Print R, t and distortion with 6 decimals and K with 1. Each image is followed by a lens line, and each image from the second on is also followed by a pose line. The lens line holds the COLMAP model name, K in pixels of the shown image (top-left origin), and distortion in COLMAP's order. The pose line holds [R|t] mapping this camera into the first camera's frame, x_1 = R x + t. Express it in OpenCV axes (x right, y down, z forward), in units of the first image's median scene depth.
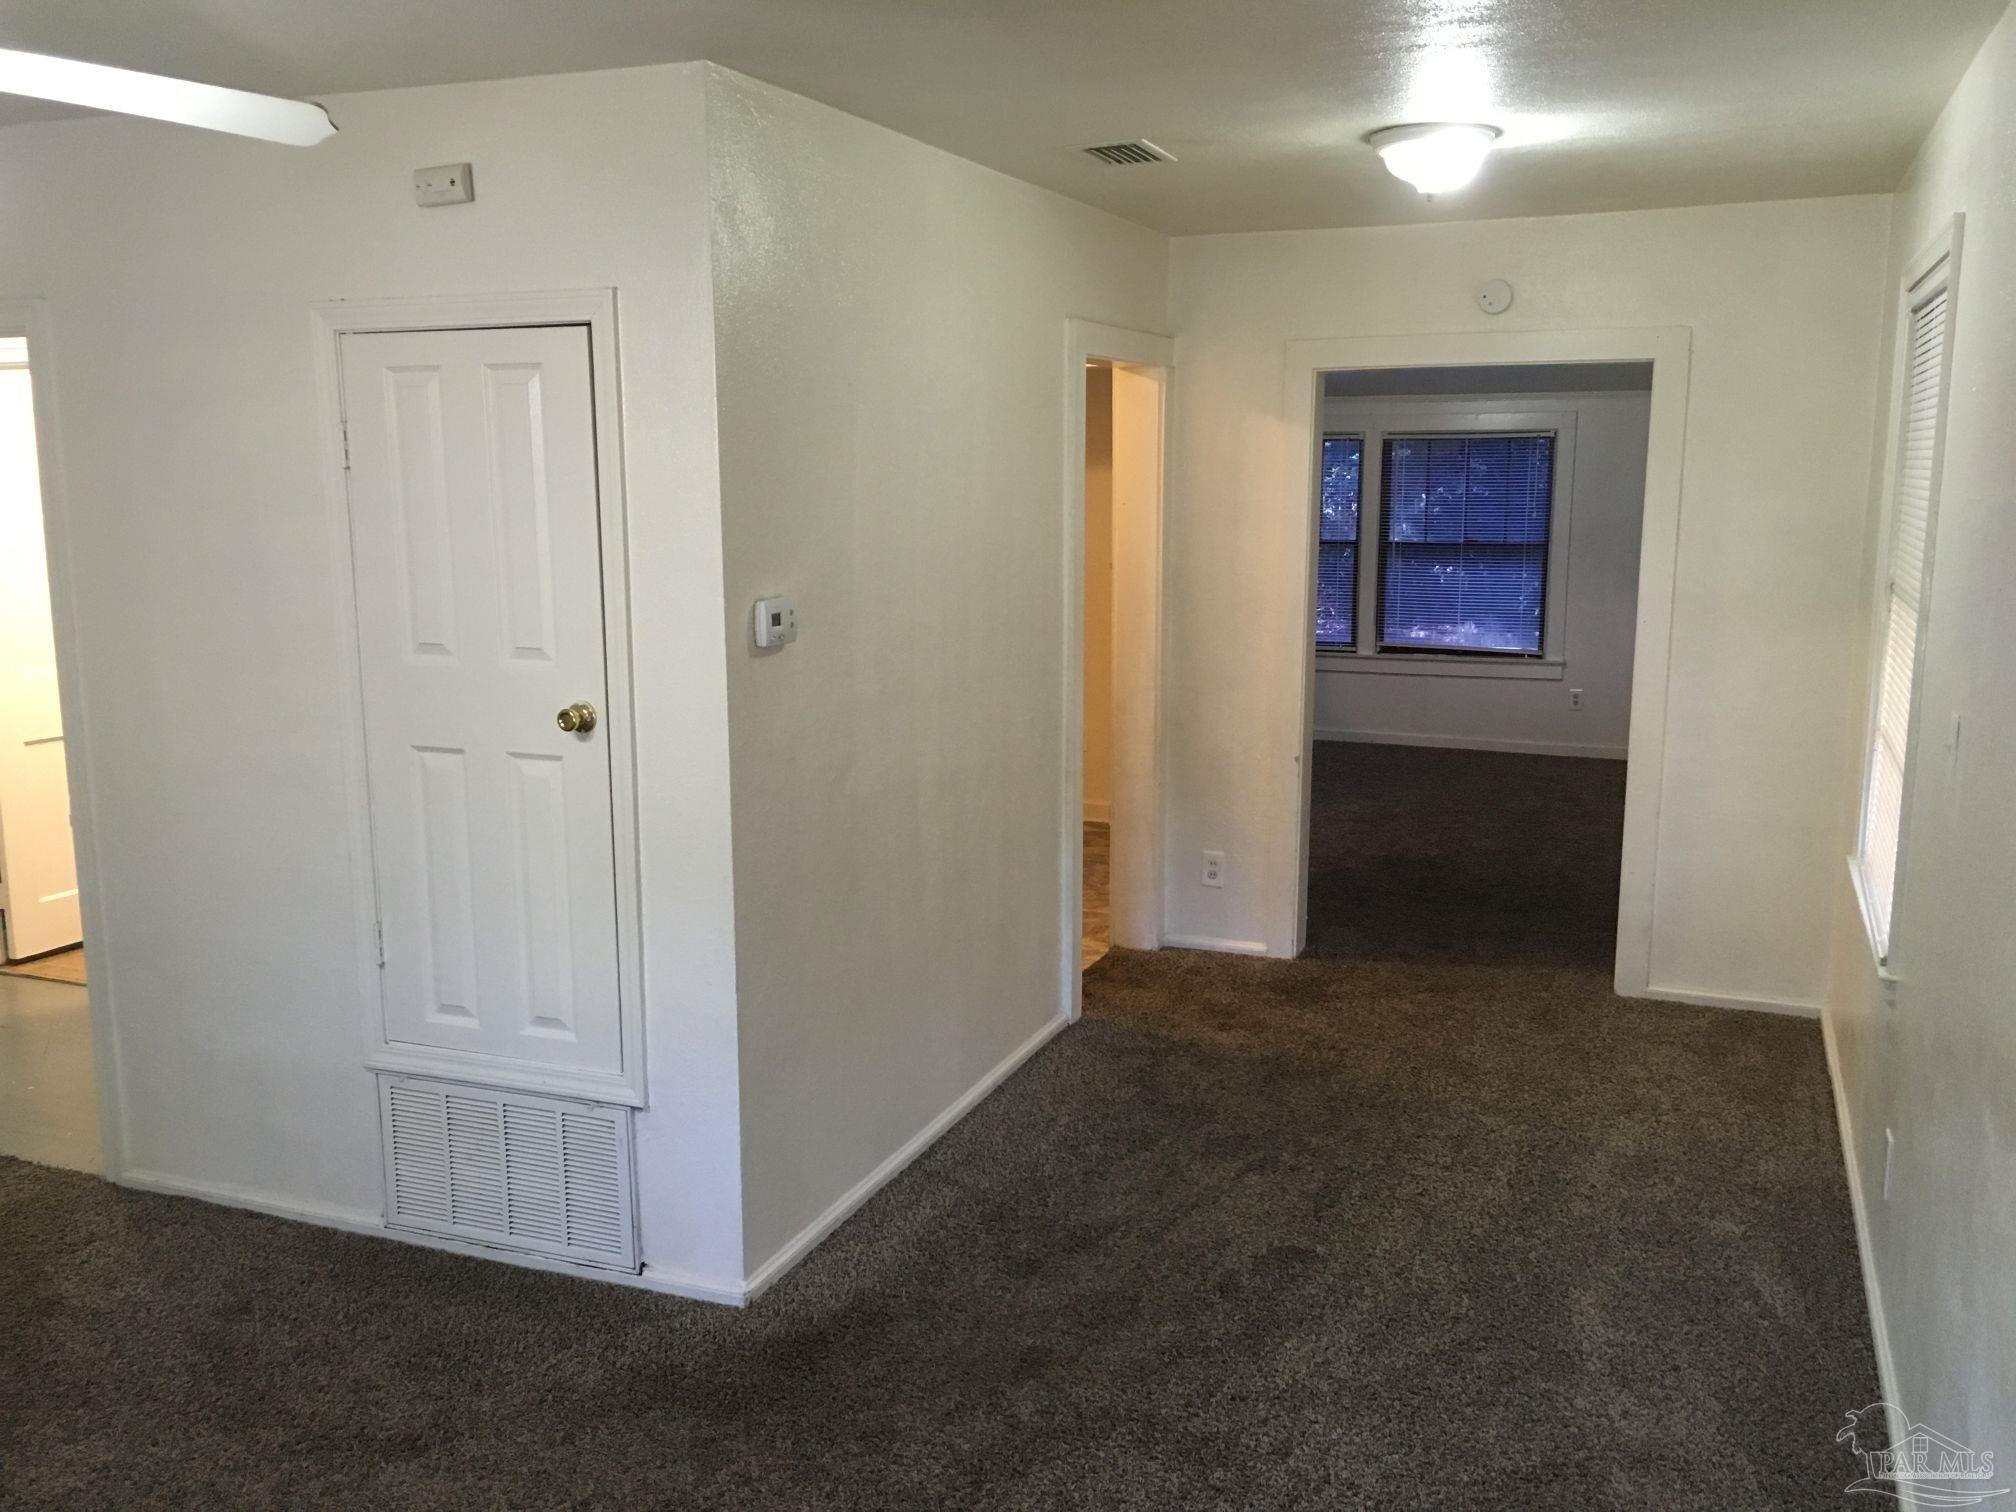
lens RADIAL K [[1732.6, 0, 1008.0], [0, 1732.6, 756.0], [0, 0, 1]] dist [0.113248, -0.171780]
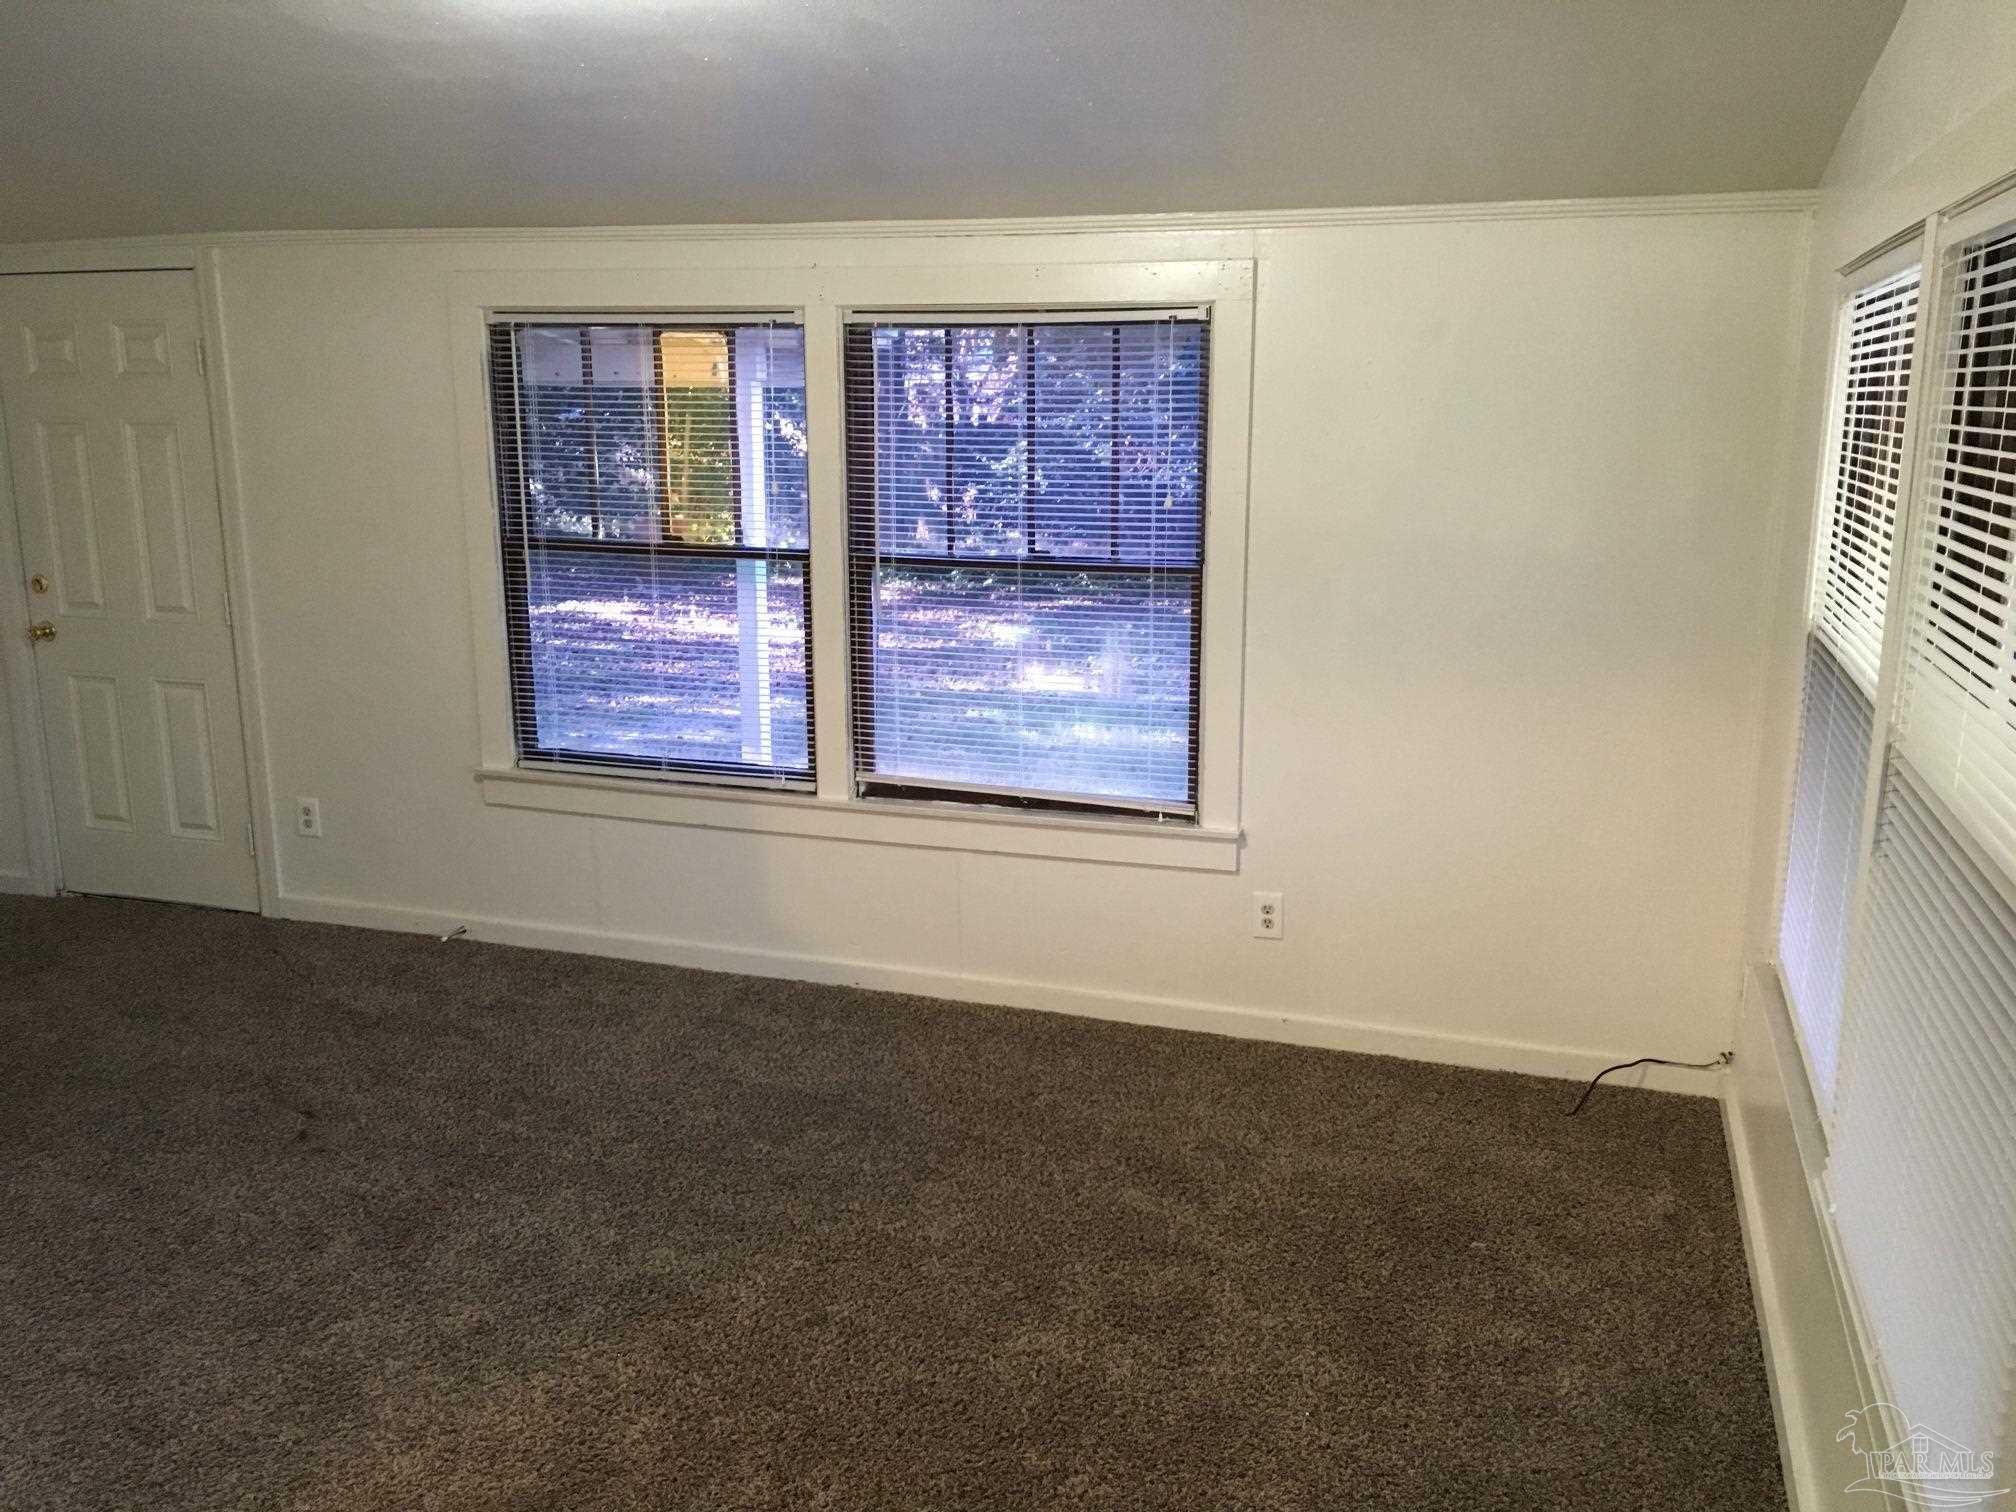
lens RADIAL K [[1732.6, 0, 1008.0], [0, 1732.6, 756.0], [0, 0, 1]] dist [0.113248, -0.171780]
pose [[0.998194, -0.010084, 0.059218, 0.229945], [0.007321, 0.998883, 0.046684, -0.093287], [-0.059623, -0.046166, 0.997153, 0.557231]]
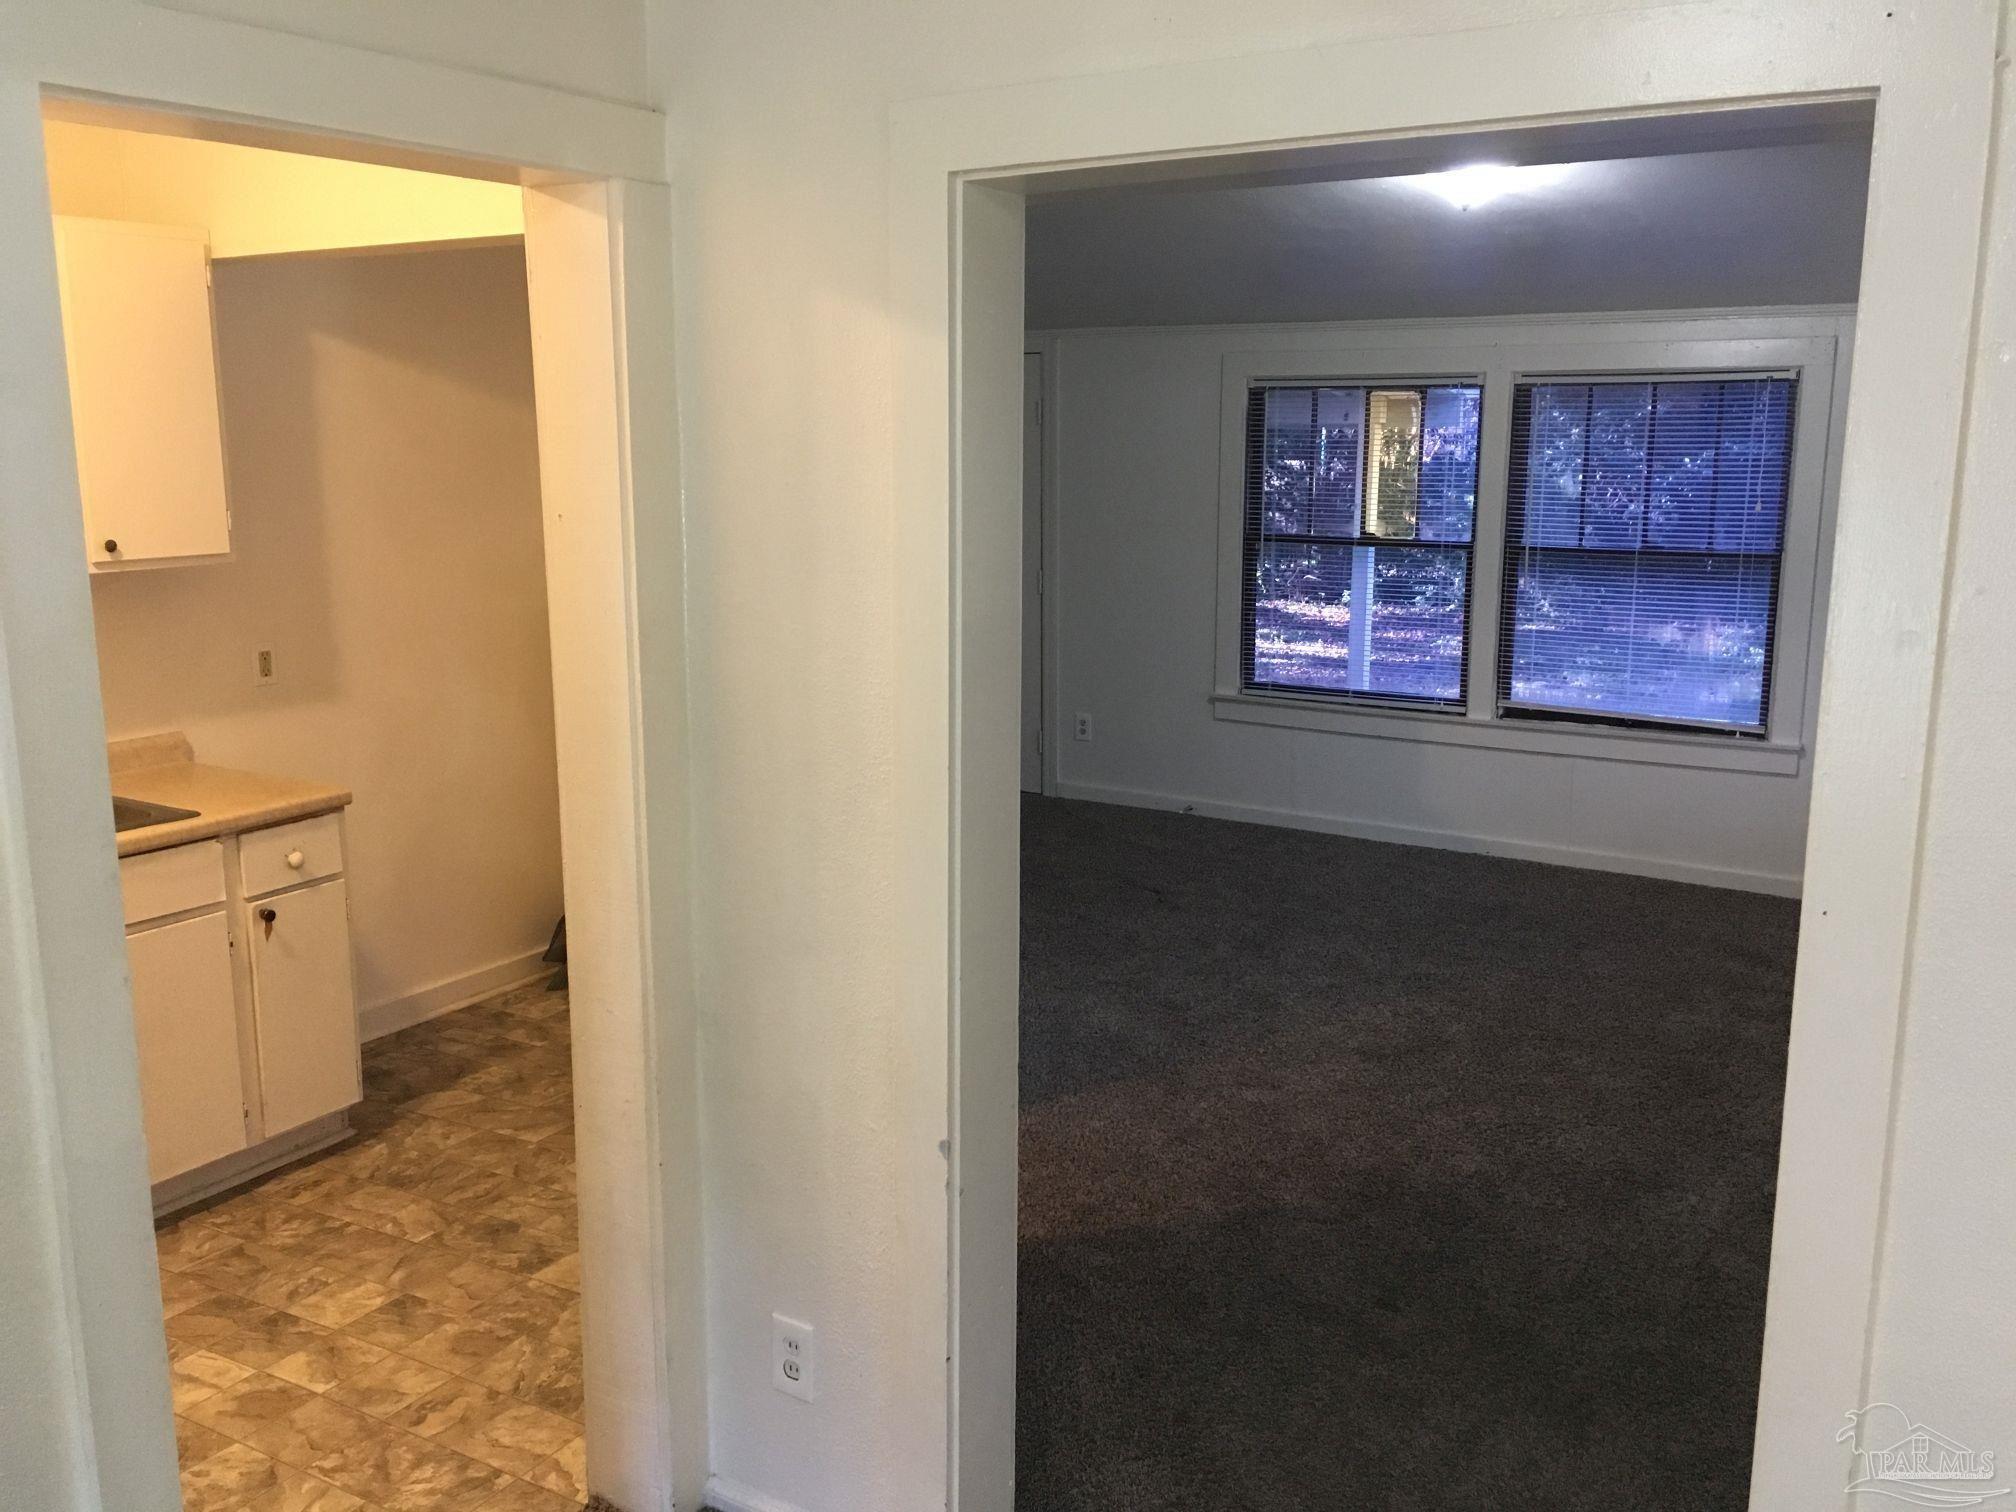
lens RADIAL K [[1732.6, 0, 1008.0], [0, 1732.6, 756.0], [0, 0, 1]] dist [0.113248, -0.171780]
pose [[0.986949, 0.032913, -0.157632, 0.138782], [-0.029253, 0.999247, 0.025483, -0.057605], [0.158352, -0.020540, 0.987169, 0.341933]]
